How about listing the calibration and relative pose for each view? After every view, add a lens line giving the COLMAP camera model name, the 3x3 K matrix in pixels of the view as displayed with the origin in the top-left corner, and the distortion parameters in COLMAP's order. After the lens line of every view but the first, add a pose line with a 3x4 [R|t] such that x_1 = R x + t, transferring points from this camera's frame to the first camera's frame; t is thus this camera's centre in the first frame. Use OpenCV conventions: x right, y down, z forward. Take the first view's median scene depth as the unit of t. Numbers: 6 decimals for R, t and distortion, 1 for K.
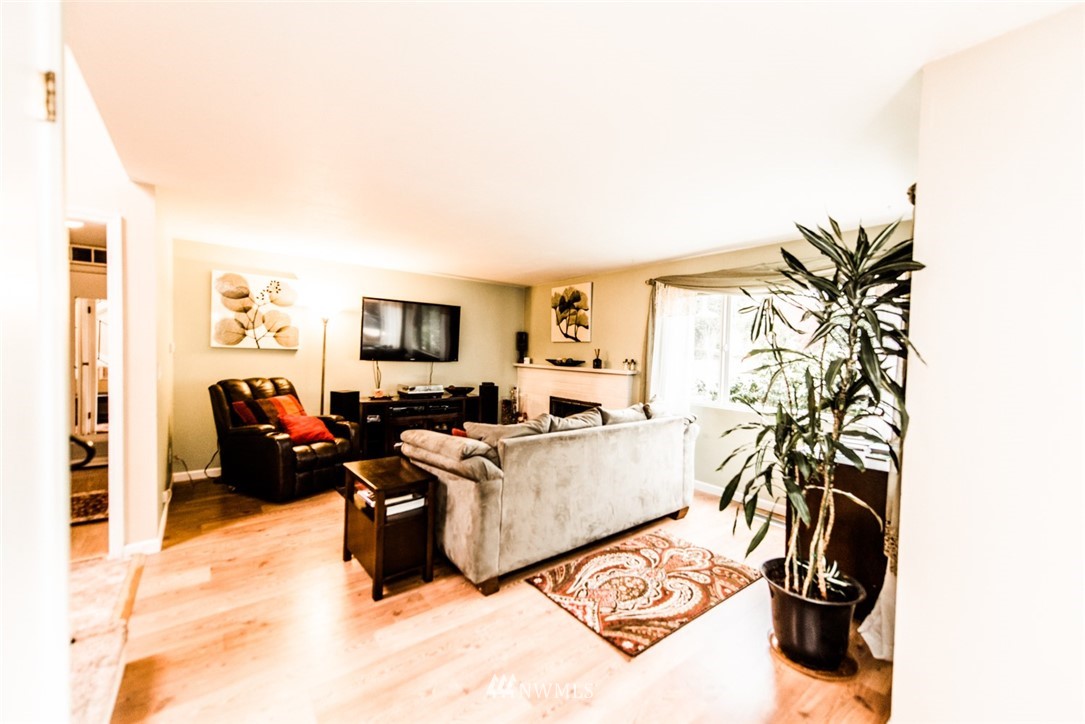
lens RADIAL K [[431.7, 0, 542.5], [0, 431.7, 362.0], [0, 0, 1]] dist [0.000078, -0.000081]
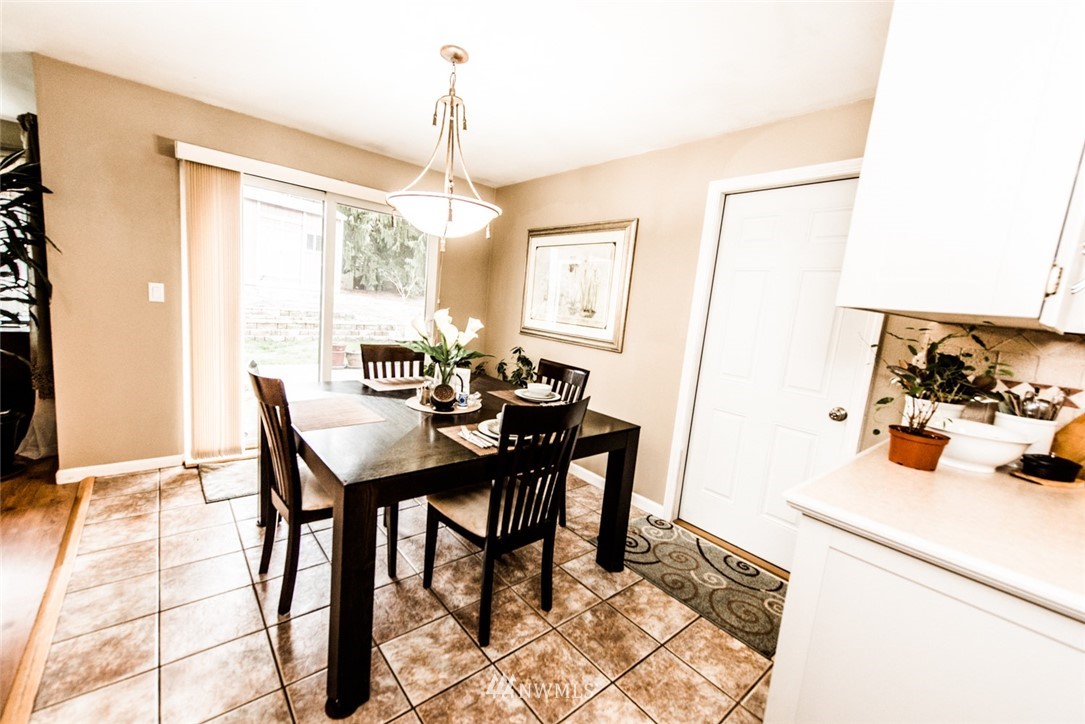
lens RADIAL K [[431.7, 0, 542.5], [0, 431.7, 362.0], [0, 0, 1]] dist [0.000078, -0.000081]
pose [[-0.030217, -0.162366, 0.986268, -0.714418], [-0.075271, 0.984286, 0.159734, 0.009385], [-0.996705, -0.069410, -0.041964, -0.666529]]
